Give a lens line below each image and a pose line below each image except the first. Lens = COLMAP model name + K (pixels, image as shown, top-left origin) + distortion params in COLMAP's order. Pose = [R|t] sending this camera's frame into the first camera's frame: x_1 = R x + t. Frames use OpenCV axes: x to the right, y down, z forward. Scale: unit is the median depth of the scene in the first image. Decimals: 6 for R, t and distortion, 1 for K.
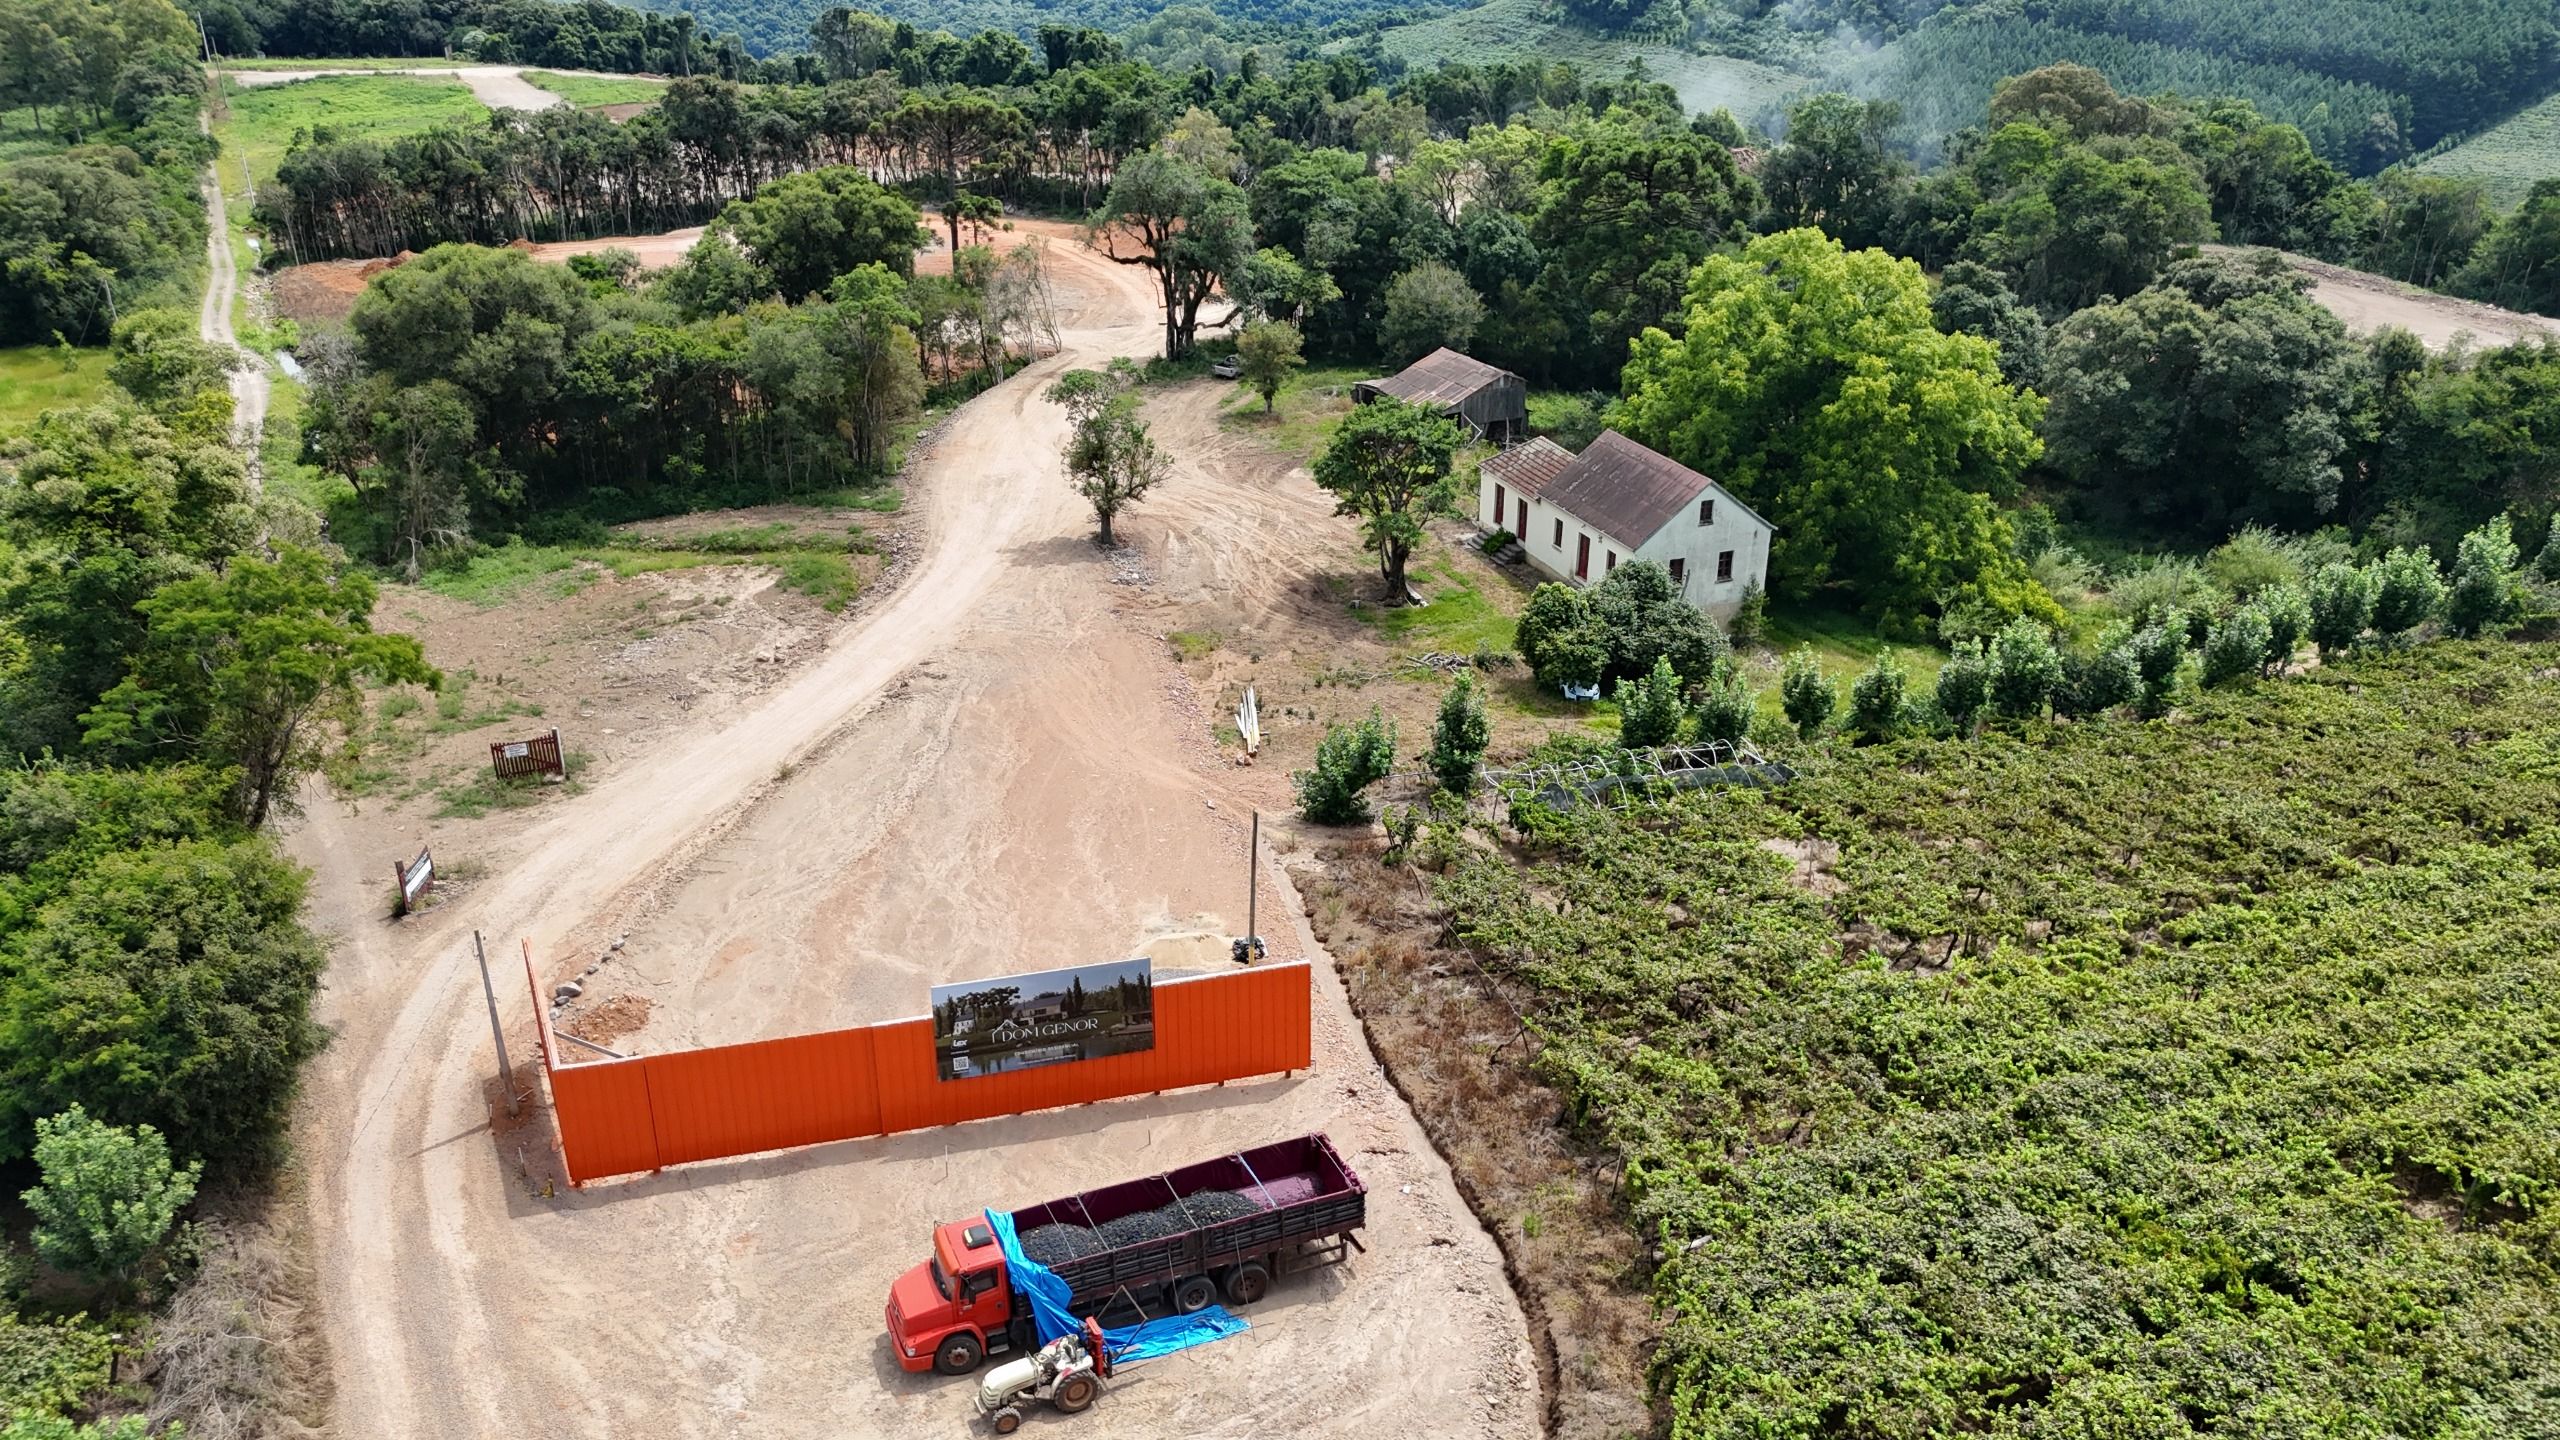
lens RADIAL K [[1895.3, 0, 1285.4], [0, 1895.3, 719.1], [0, 0, 1]] dist [0.064872, -0.054249]
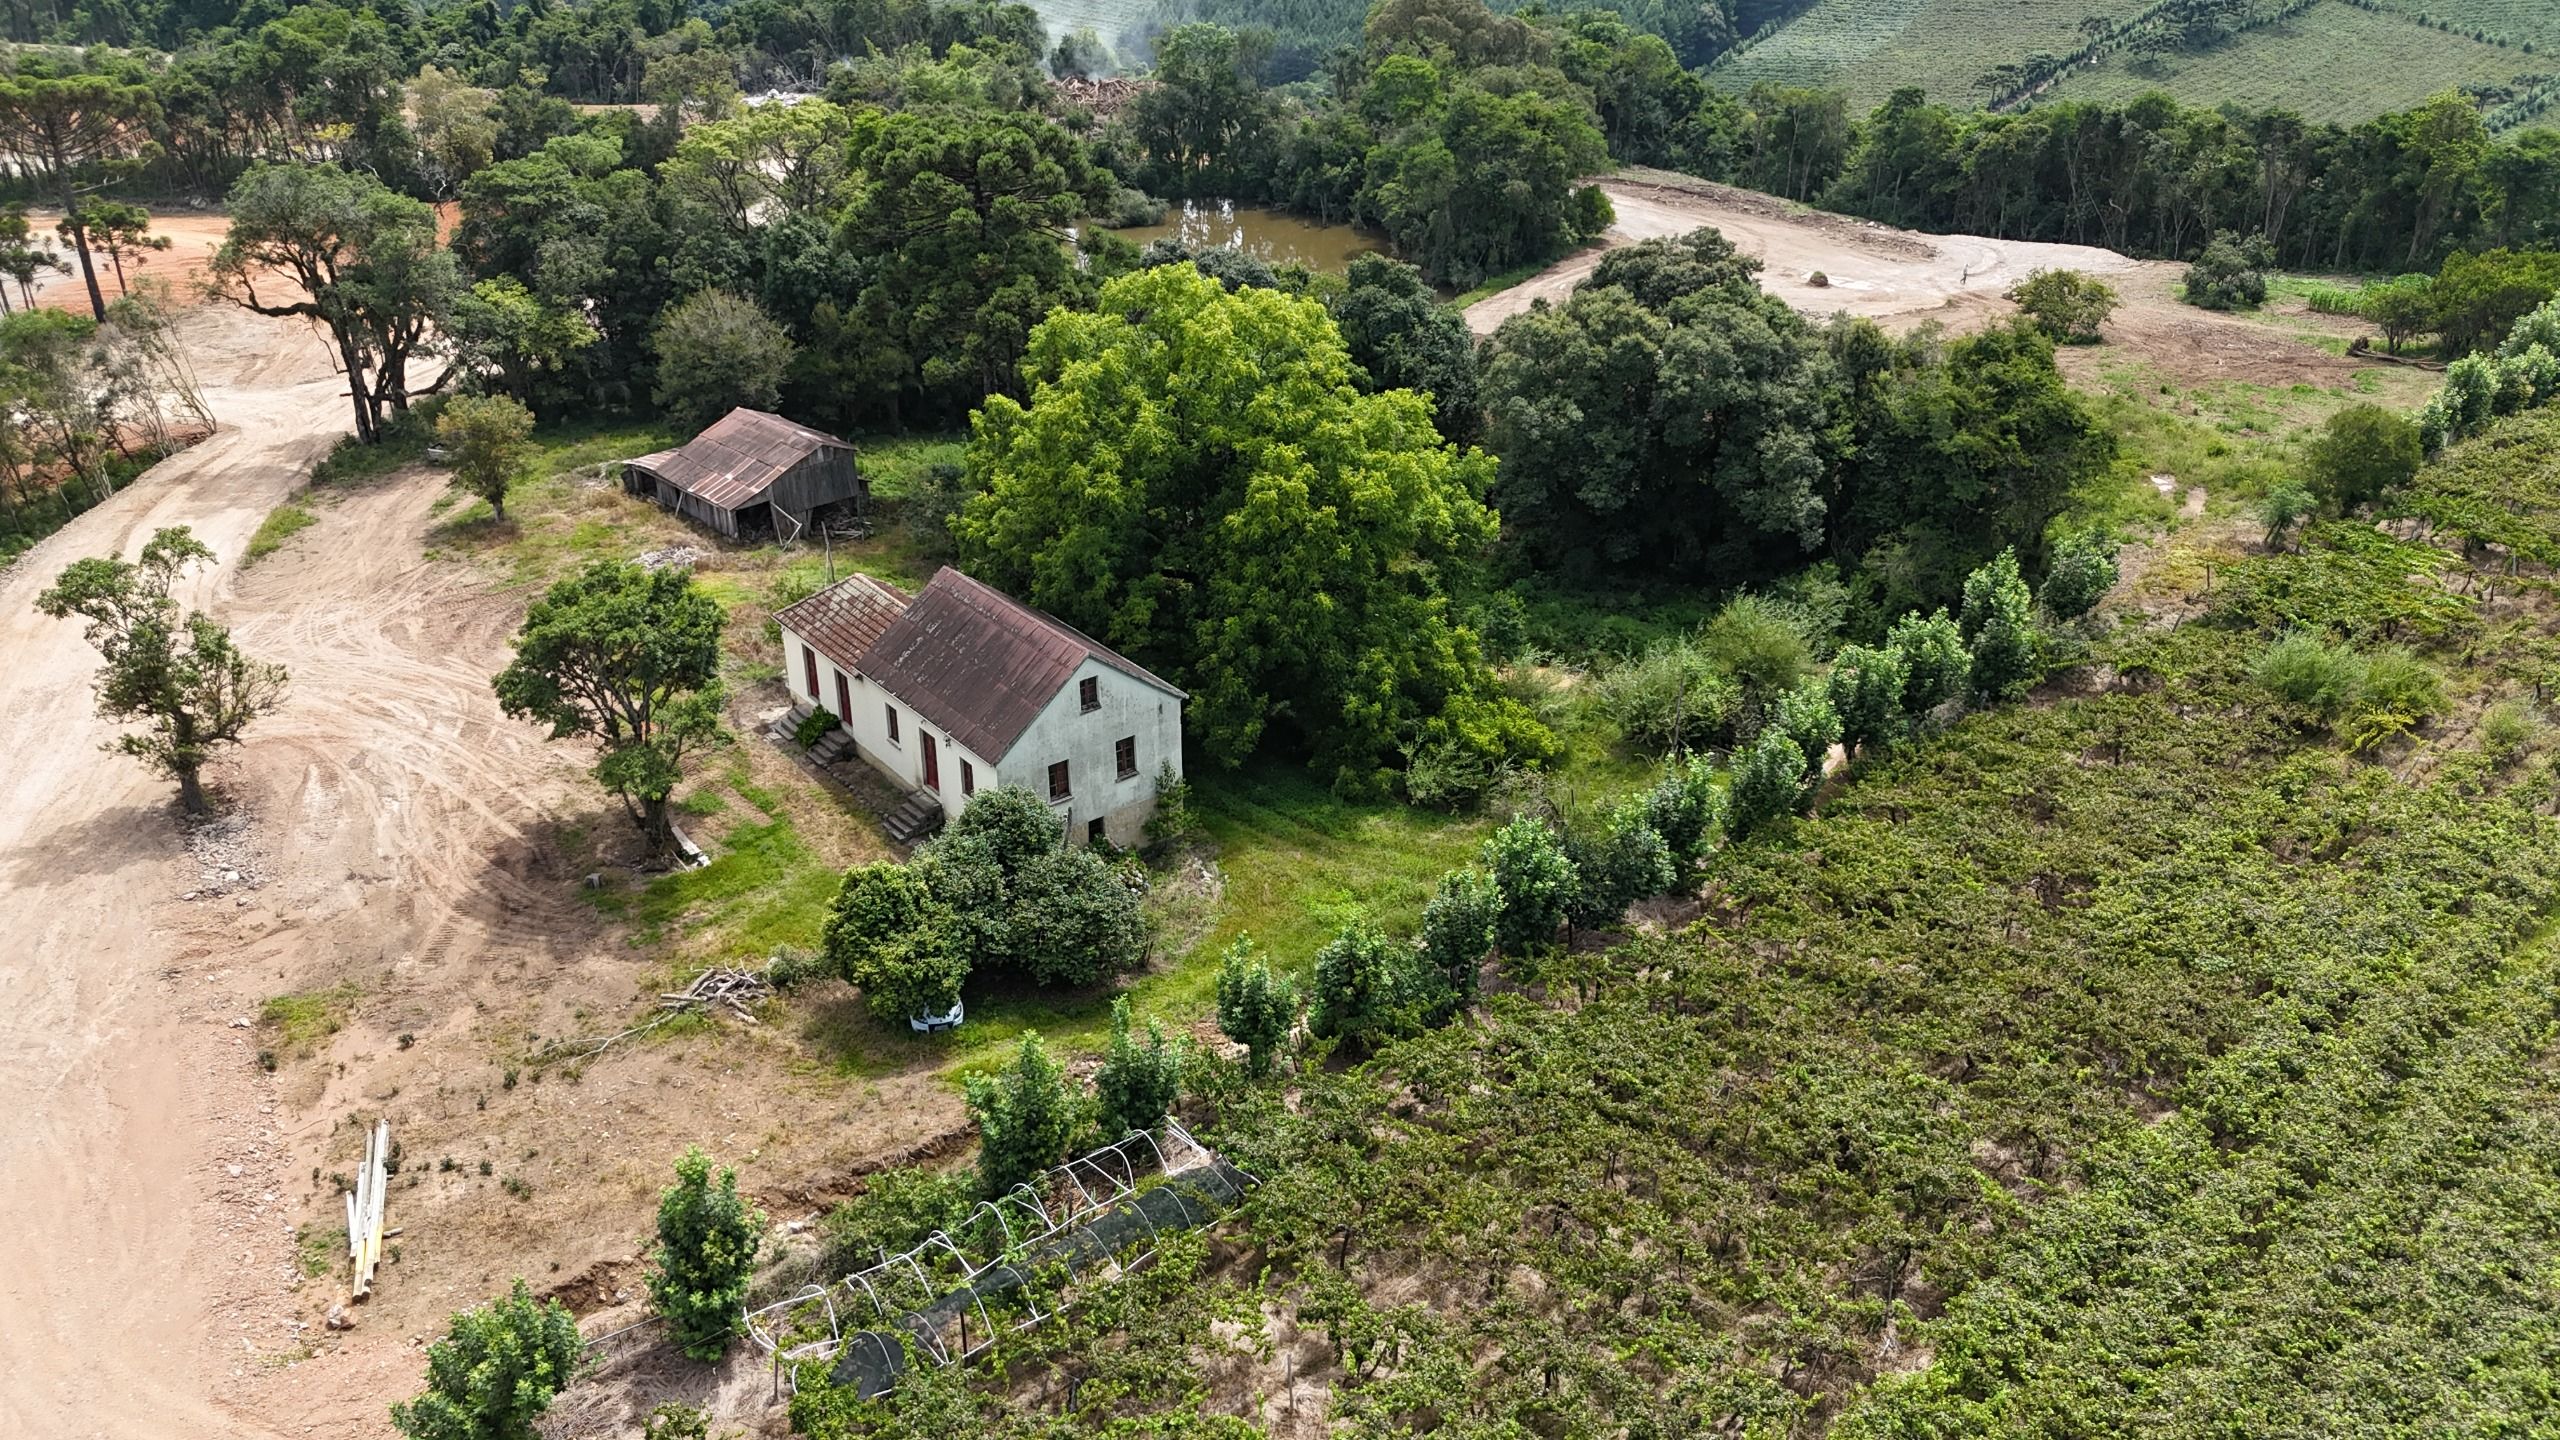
lens RADIAL K [[1895.3, 0, 1285.4], [0, 1895.3, 719.1], [0, 0, 1]] dist [0.064872, -0.054249]
pose [[0.954163, -0.136939, 0.266122, 0.082183], [0.124713, 0.990229, 0.062394, -0.107892], [-0.272066, -0.026345, 0.961918, 0.240896]]
